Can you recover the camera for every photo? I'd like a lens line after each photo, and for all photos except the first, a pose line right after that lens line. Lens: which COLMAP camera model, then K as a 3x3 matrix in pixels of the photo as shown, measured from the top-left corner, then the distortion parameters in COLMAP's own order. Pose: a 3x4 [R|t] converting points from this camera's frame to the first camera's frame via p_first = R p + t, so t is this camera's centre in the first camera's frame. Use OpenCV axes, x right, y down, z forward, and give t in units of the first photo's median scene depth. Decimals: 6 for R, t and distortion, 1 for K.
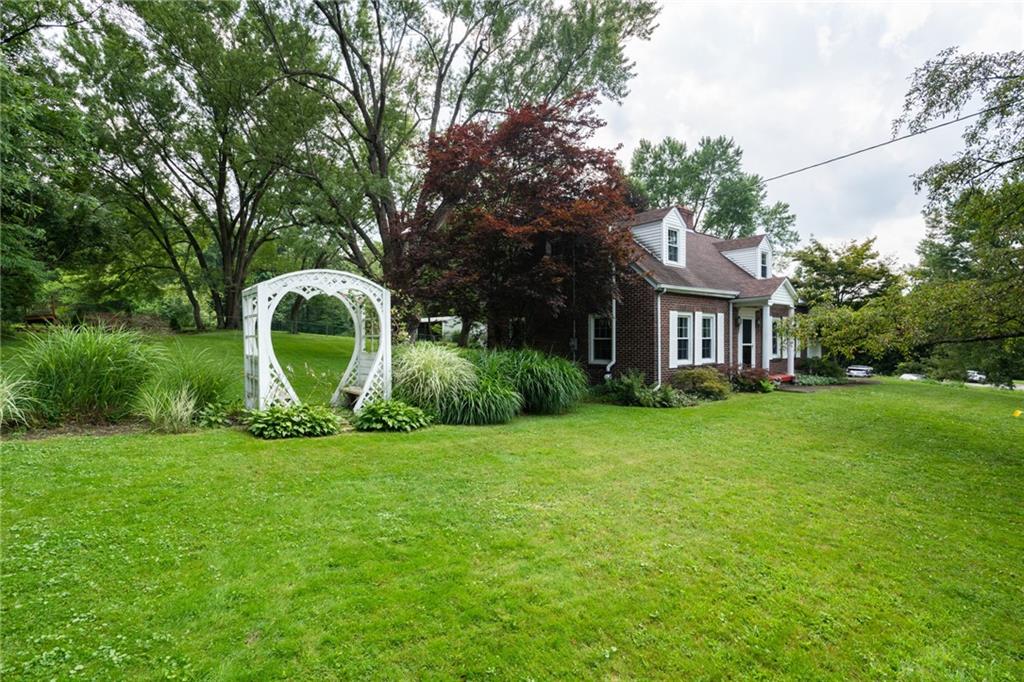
lens RADIAL K [[471.5, 0, 512.0], [0, 471.5, 341.0], [0, 0, 1]] dist [-0.002820, 0.001363]
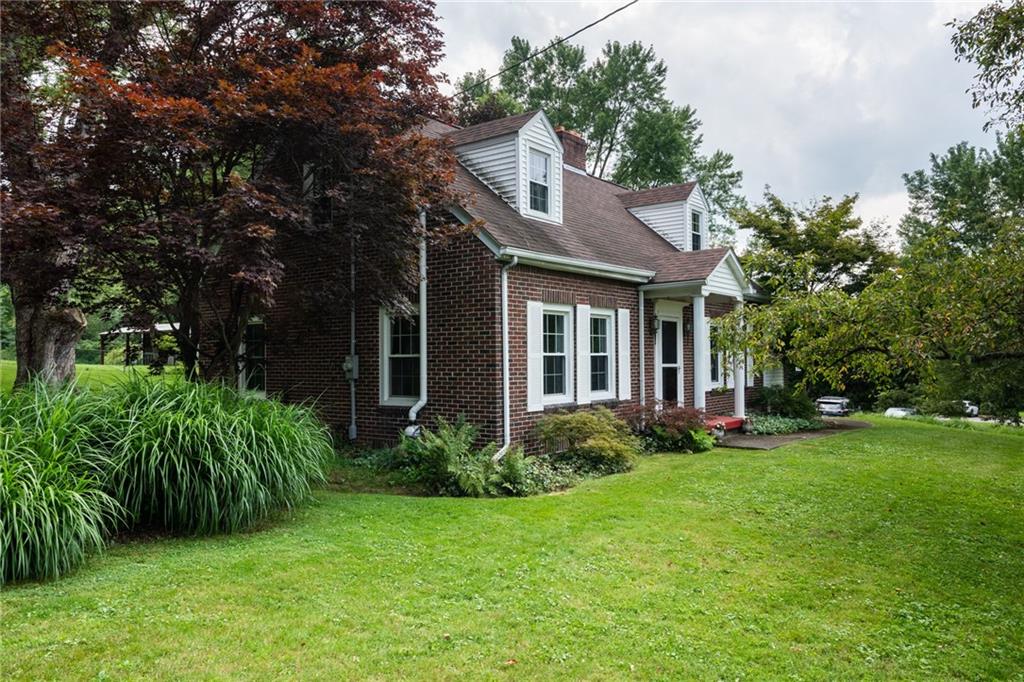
lens RADIAL K [[717.7, 0, 512.0], [0, 717.7, 341.0], [0, 0, 1]] dist [-0.002441, -0.002276]
pose [[0.973856, 0.000232, 0.227167, 0.119192], [0.007111, 0.999478, -0.031504, 0.004038], [-0.227056, 0.032296, 0.973346, 0.203312]]
